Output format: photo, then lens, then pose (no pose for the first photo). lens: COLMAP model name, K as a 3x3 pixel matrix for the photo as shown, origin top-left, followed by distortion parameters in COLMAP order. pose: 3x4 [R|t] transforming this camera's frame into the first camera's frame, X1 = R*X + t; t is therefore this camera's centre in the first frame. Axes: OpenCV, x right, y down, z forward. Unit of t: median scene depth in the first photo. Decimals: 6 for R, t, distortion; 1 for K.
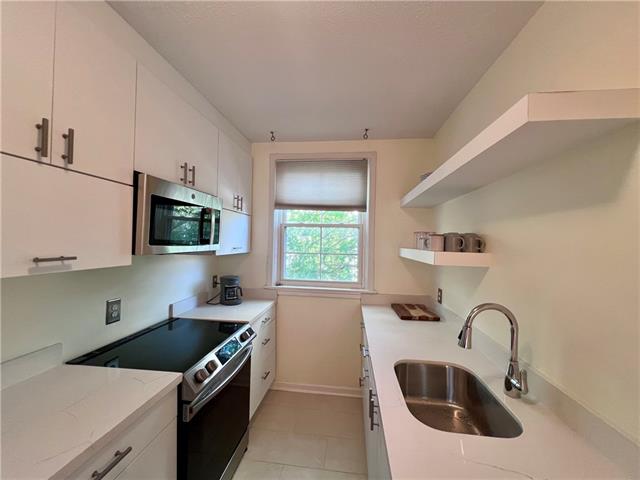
lens RADIAL K [[256.9, 0, 317.9], [0, 256.9, 239.5], [0, 0, 1]] dist [-0.006499, 0.001675]
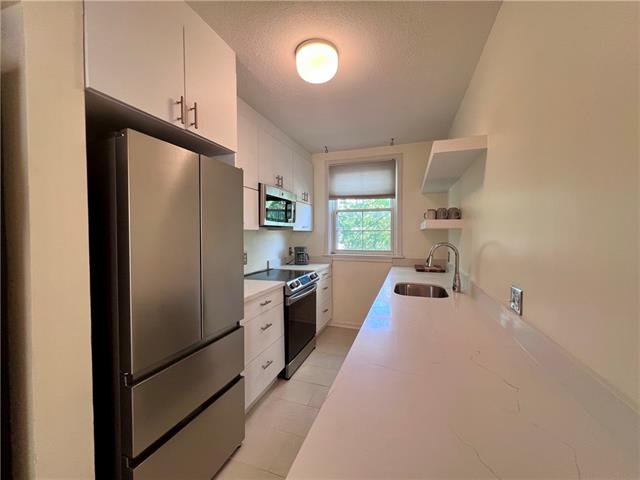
lens RADIAL K [[256.9, 0, 316.9], [0, 256.9, 240.0], [0, 0, 1]] dist [-0.006499, 0.001675]
pose [[0.975318, -0.016771, -0.220166, 0.108536], [0.023135, 0.999385, 0.026361, 0.092612], [0.219588, -0.030804, 0.975106, -0.587530]]
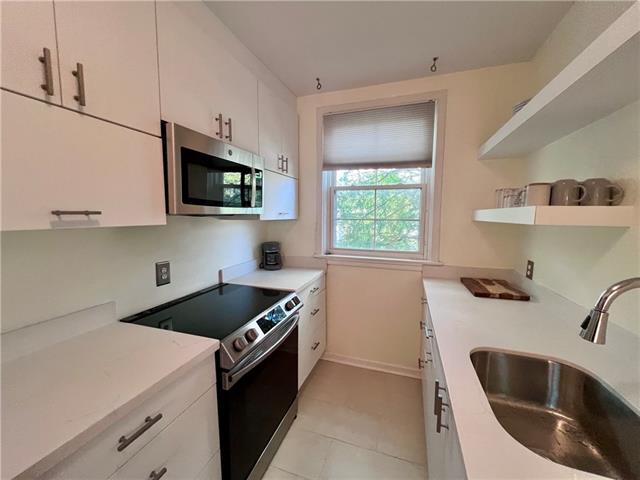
lens RADIAL K [[256.9, 0, 317.7], [0, 256.9, 239.5], [0, 0, 1]] dist [-0.006499, 0.001675]
pose [[0.977280, 0.004104, -0.211914, 0.009062], [0.017423, 0.994873, 0.099616, 0.046950], [0.211237, -0.101045, 0.972198, 0.134285]]
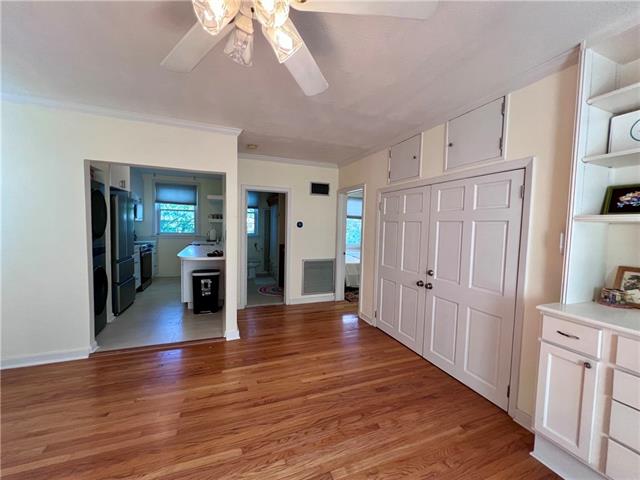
lens RADIAL K [[256.9, 0, 316.9], [0, 256.9, 239.8], [0, 0, 1]] dist [-0.006499, 0.001675]
pose [[0.882899, -0.025701, 0.468858, 0.049245], [-0.009428, 0.997329, 0.072422, 0.055660], [-0.469468, -0.068362, 0.880299, -2.677853]]
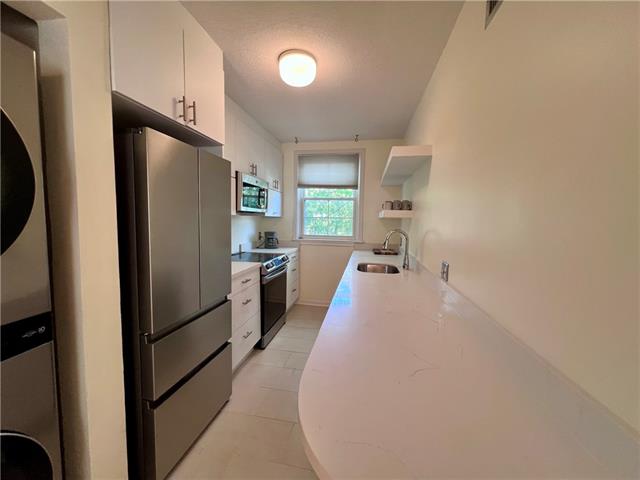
lens RADIAL K [[256.9, 0, 317.5], [0, 256.9, 240.4], [0, 0, 1]] dist [-0.006499, 0.001675]
pose [[0.997917, 0.003513, -0.064420, 0.067257], [0.001973, 0.996388, 0.084900, 0.087750], [0.064485, -0.084850, 0.994305, -0.760980]]
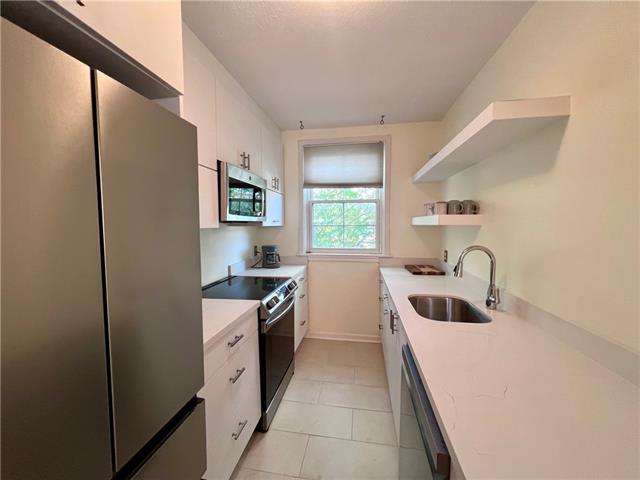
lens RADIAL K [[256.9, 0, 317.5], [0, 256.9, 239.4], [0, 0, 1]] dist [-0.006499, 0.001675]
pose [[0.998709, -0.022663, -0.045453, -0.083001], [0.025614, 0.997528, 0.065437, 0.057261], [0.043857, -0.066517, 0.996821, -0.264264]]
